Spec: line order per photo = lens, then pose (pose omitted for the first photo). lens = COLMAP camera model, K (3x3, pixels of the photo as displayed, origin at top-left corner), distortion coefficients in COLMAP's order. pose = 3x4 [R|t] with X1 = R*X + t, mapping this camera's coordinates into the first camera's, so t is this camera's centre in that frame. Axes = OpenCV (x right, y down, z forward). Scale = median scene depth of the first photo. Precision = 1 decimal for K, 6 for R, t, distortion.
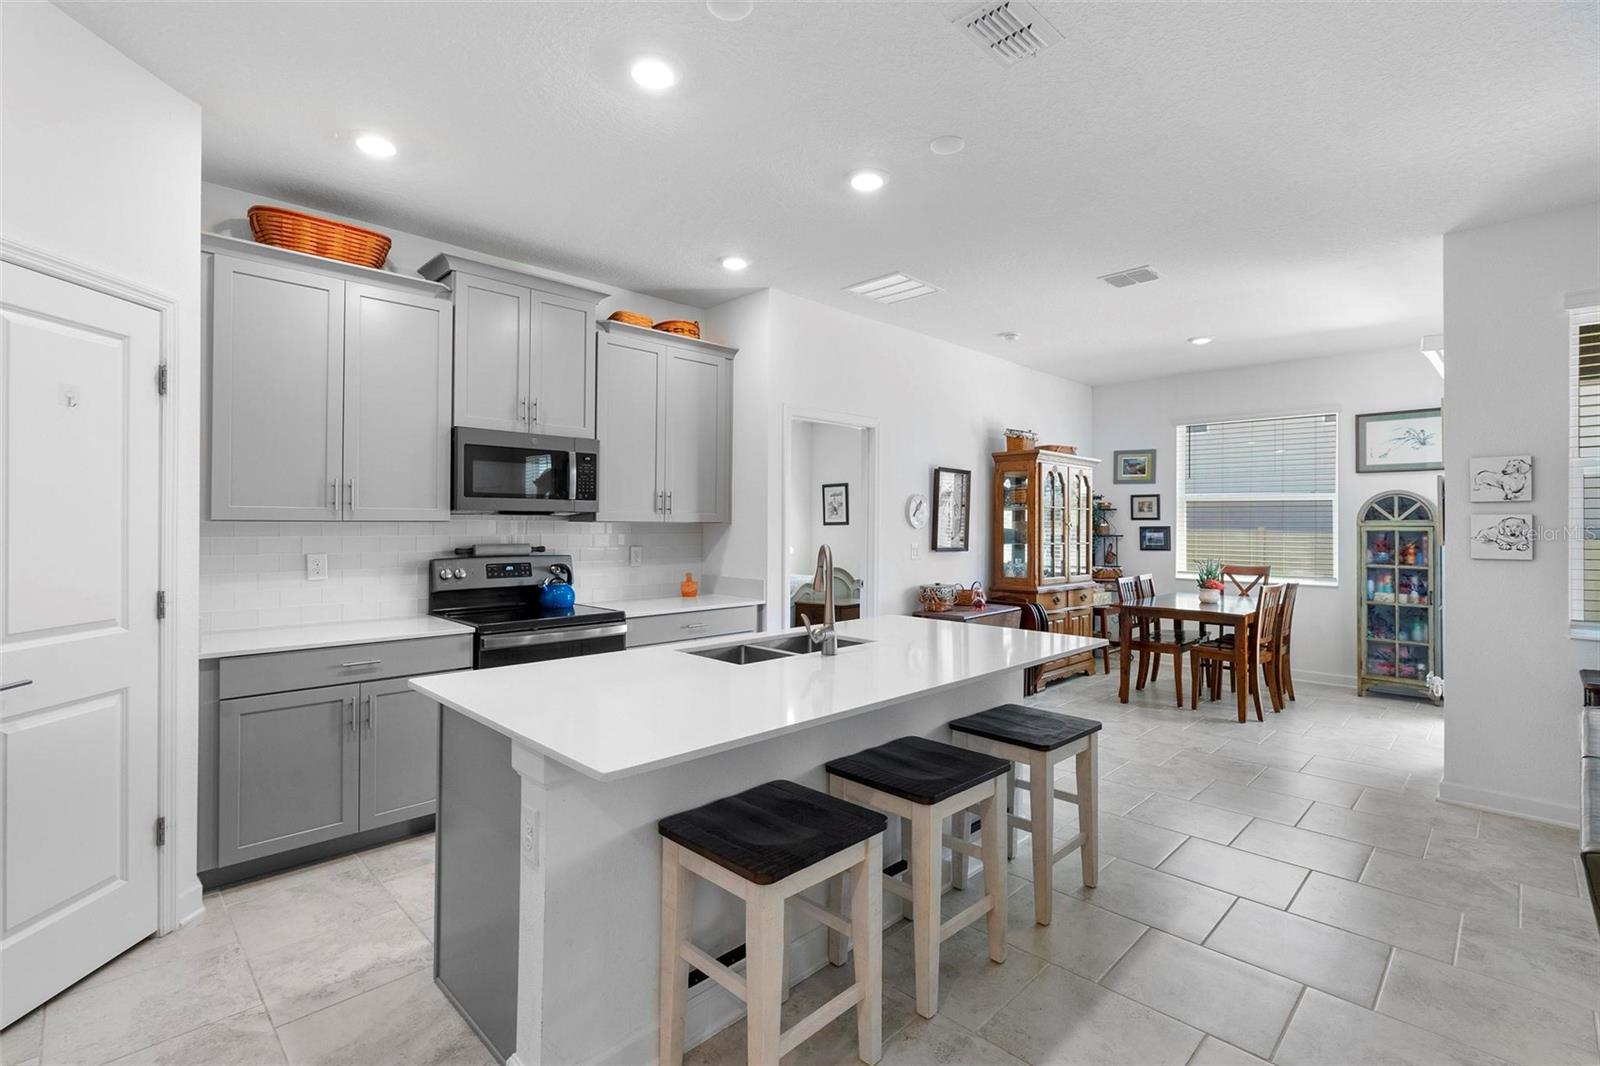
lens RADIAL K [[736.4, 0, 770.5], [0, 736.4, 522.4], [0, 0, 1]] dist [-0.016933, 0.005342]
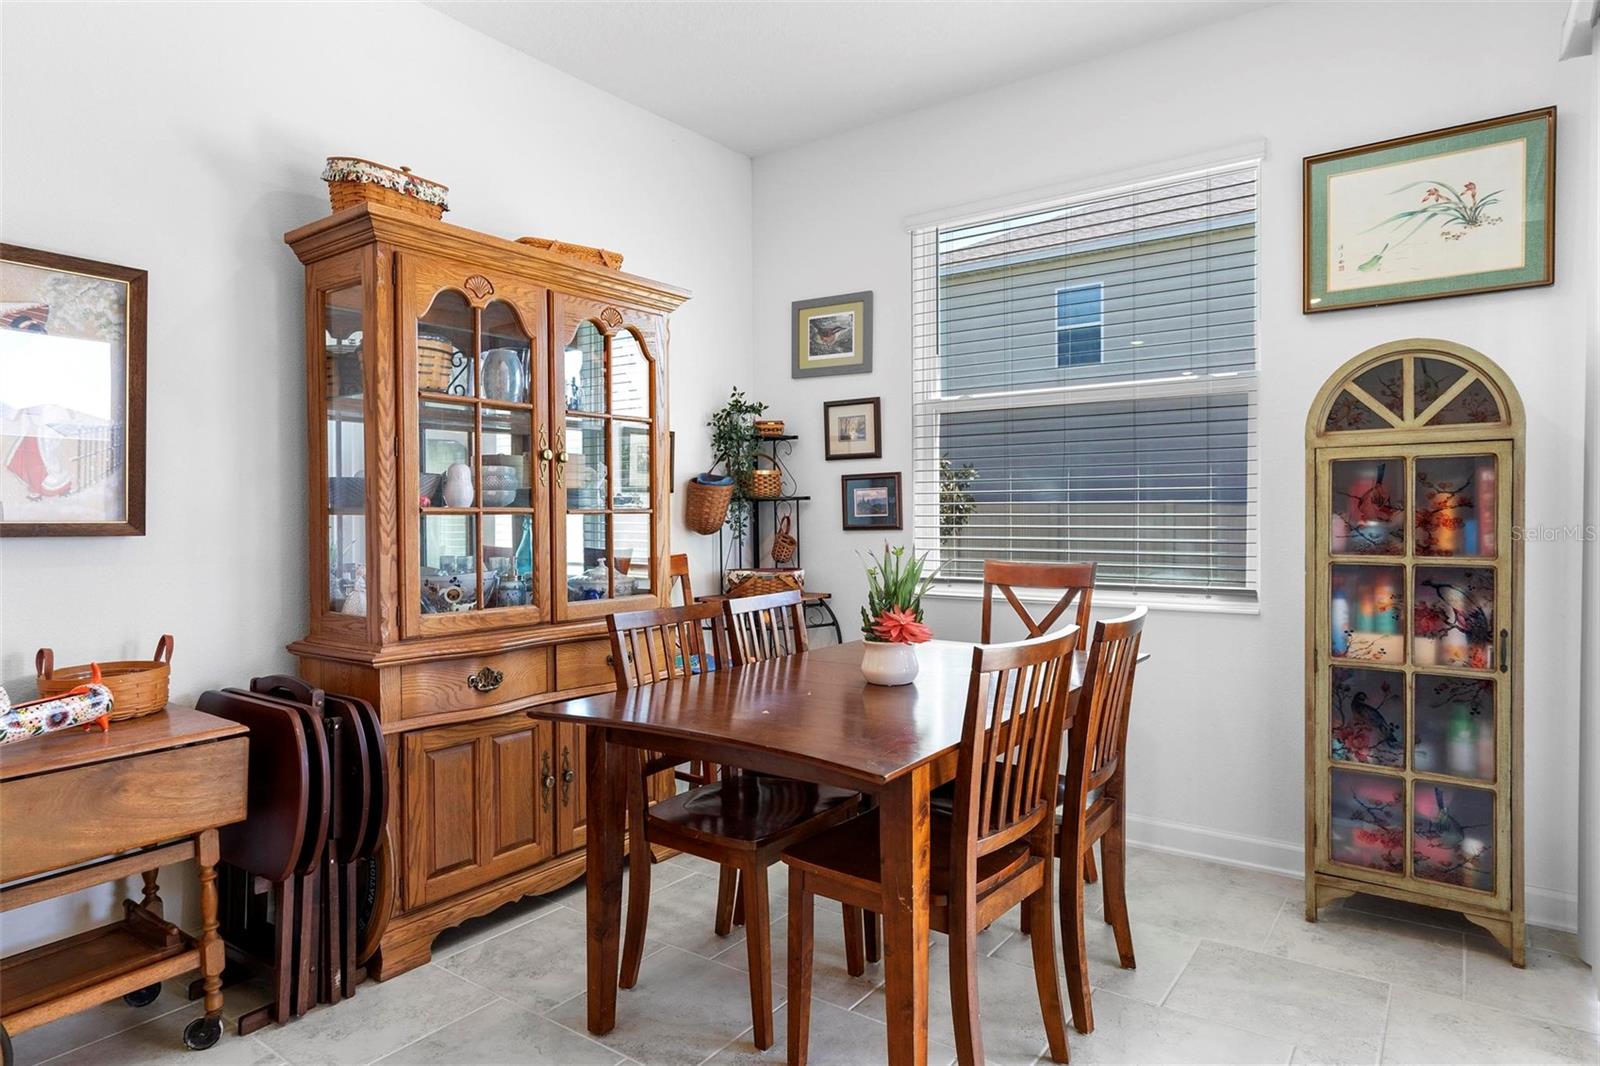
lens RADIAL K [[946.1, 0, 758.7], [0, 946.1, 531.7], [0, 0, 1]] dist [-0.001617, -0.002369]
pose [[0.986884, -0.011040, 0.161051, 0.492040], [0.007923, 0.999769, 0.019985, 0.036497], [-0.161235, -0.018447, 0.986744, 0.621205]]
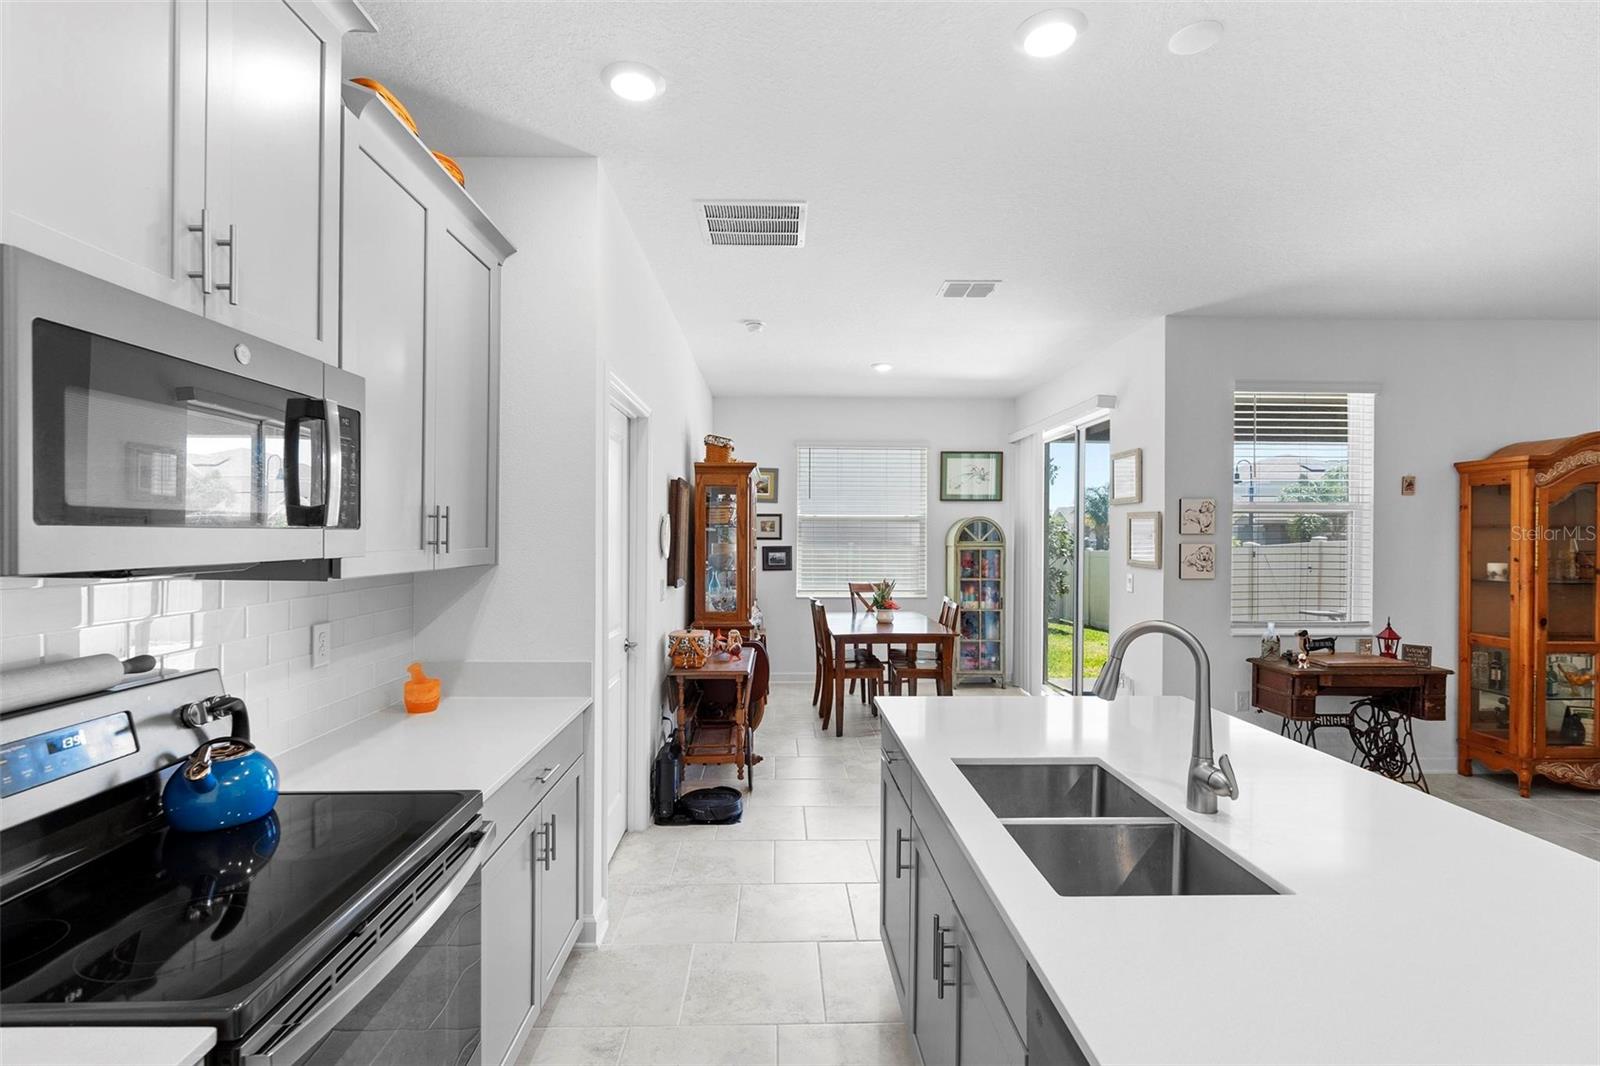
lens RADIAL K [[747.4, 0, 800.0], [0, 747.4, 533.0], [0, 0, 1]] dist [-0.001860, 0.000070]
pose [[0.669223, -0.001312, 0.743061, -0.273251], [-0.001103, 0.999996, 0.002760, -0.020428], [-0.743061, -0.002667, 0.669218, 0.399132]]
